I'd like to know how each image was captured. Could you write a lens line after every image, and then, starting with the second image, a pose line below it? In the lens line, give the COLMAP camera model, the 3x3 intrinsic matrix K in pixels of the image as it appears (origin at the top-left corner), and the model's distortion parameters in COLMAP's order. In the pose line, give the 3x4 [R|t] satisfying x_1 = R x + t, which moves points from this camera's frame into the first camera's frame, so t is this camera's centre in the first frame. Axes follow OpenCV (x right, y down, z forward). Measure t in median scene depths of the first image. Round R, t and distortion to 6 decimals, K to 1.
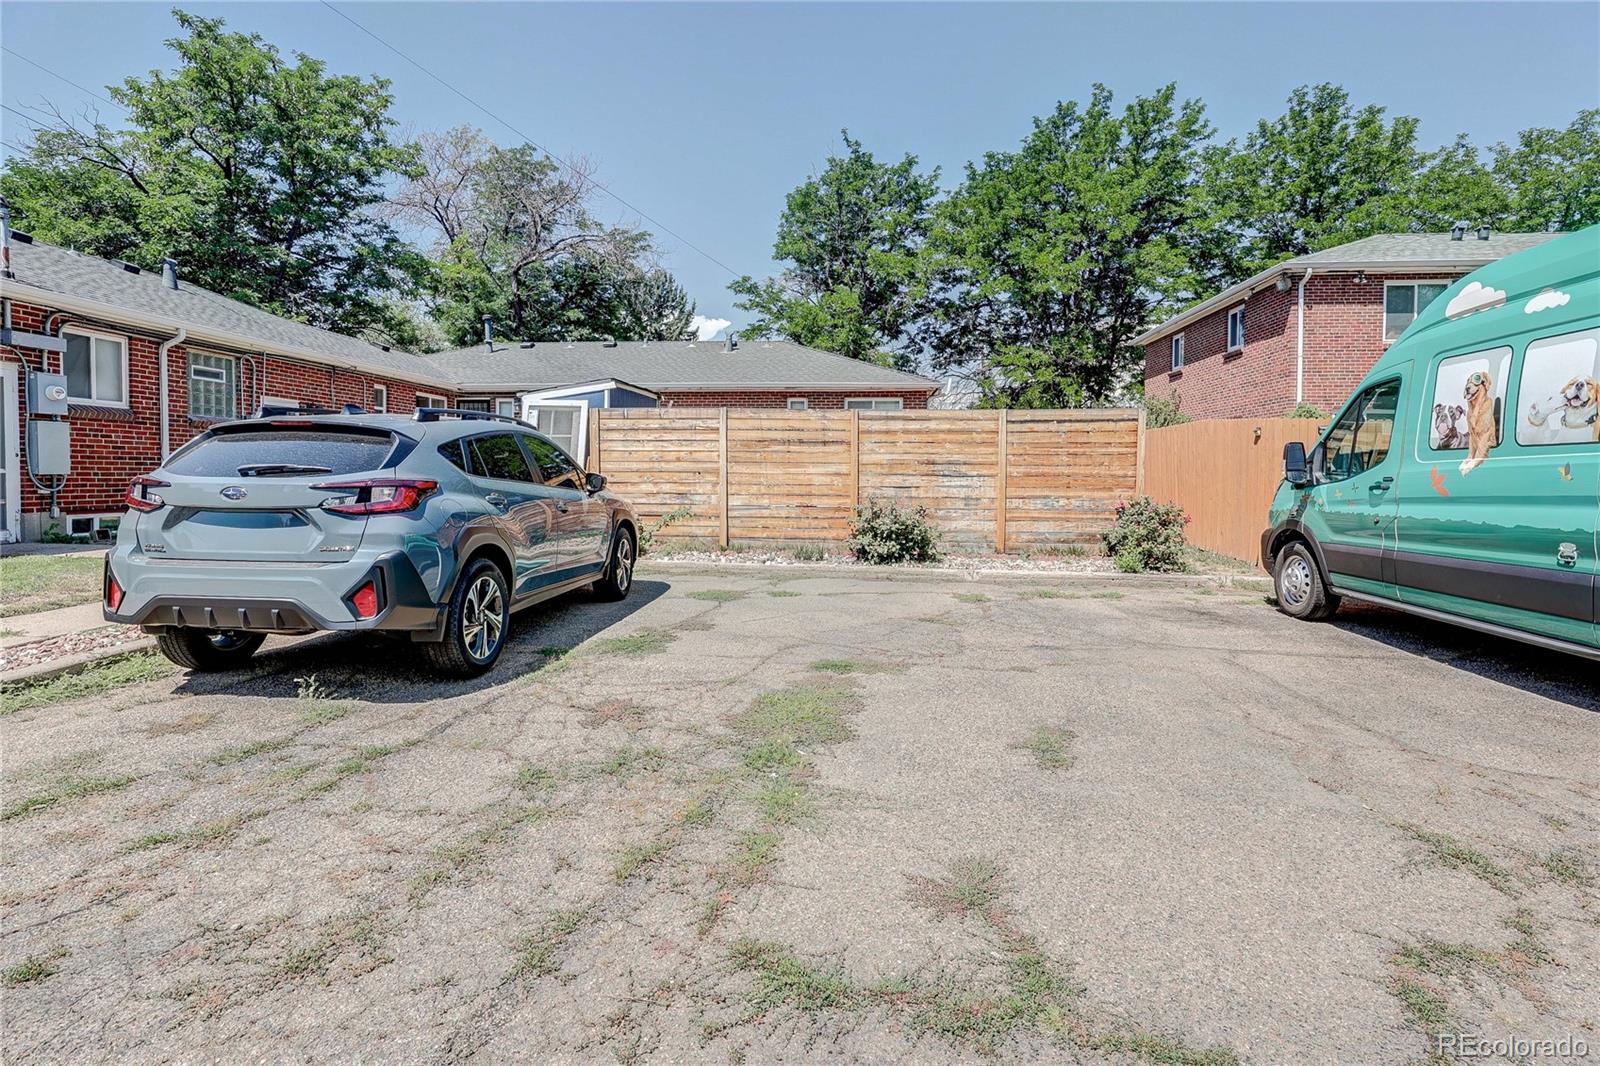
lens RADIAL K [[760.1, 0, 798.9], [0, 760.1, 494.6], [0, 0, 1]] dist [-0.003099, -0.000285]
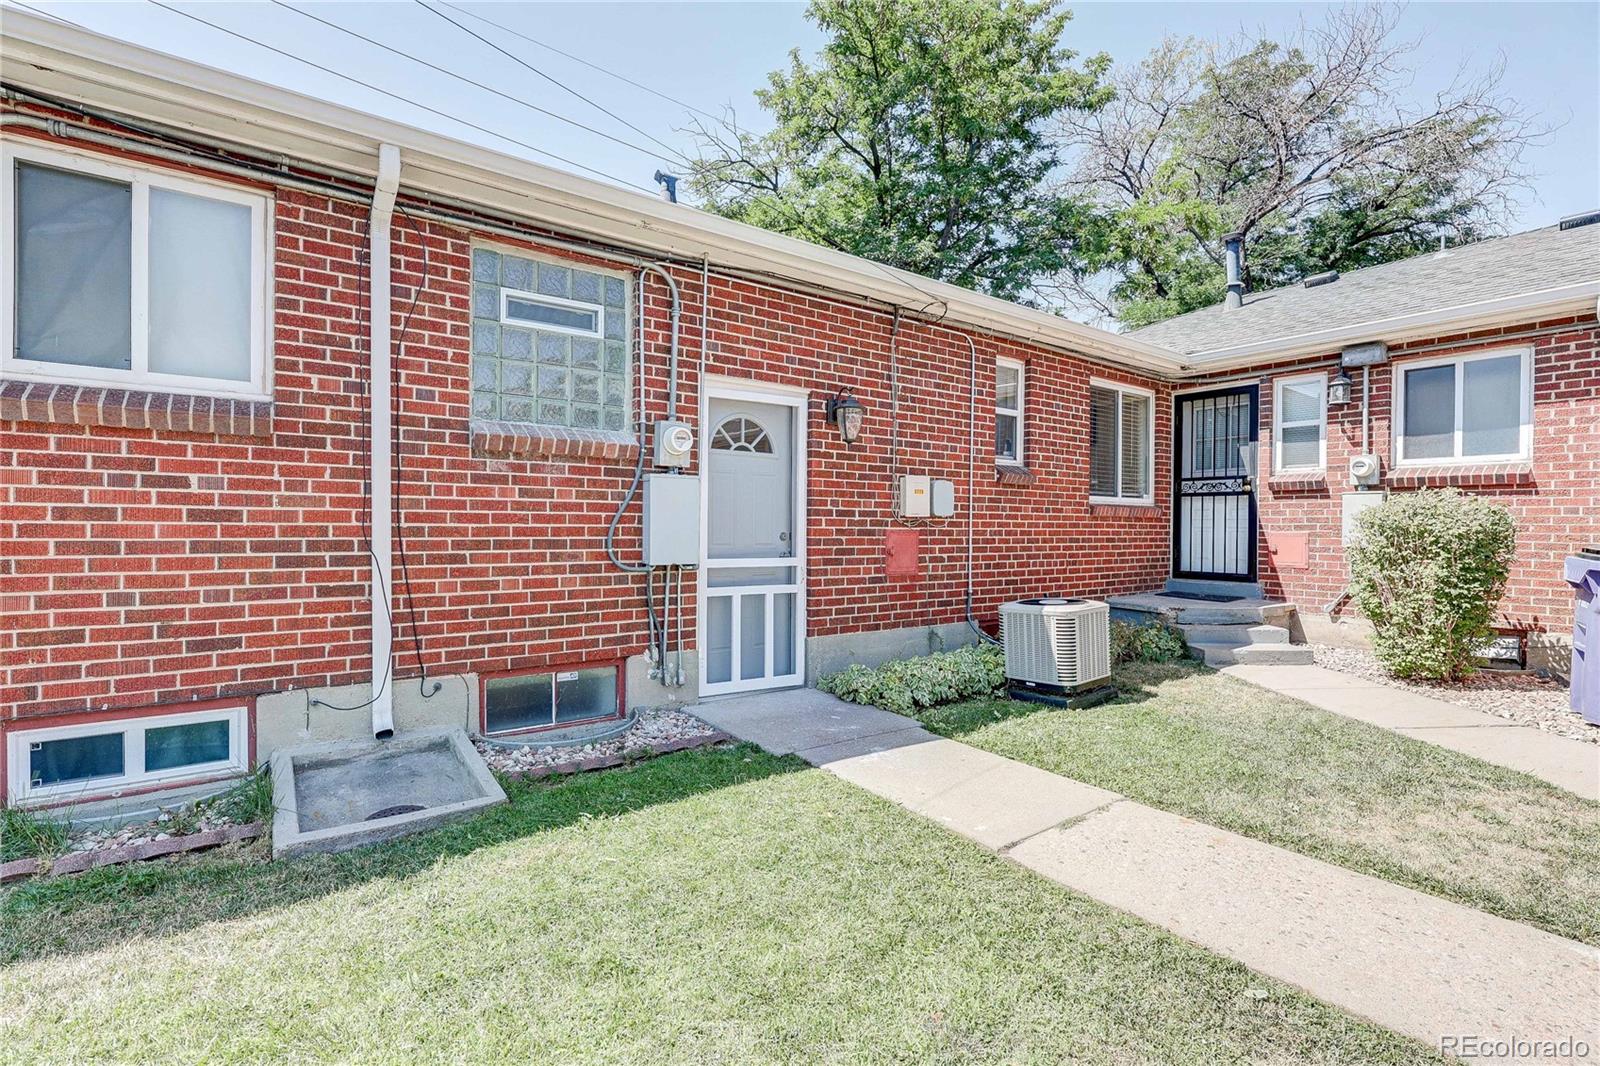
lens RADIAL K [[742.8, 0, 810.1], [0, 742.8, 527.0], [0, 0, 1]] dist [-0.001446, 0.000046]
pose [[0.671336, 0.000168, -0.741153, -0.231044], [-0.023962, 0.999482, -0.021479, -0.026881], [0.740766, 0.032179, 0.670992, 0.466848]]
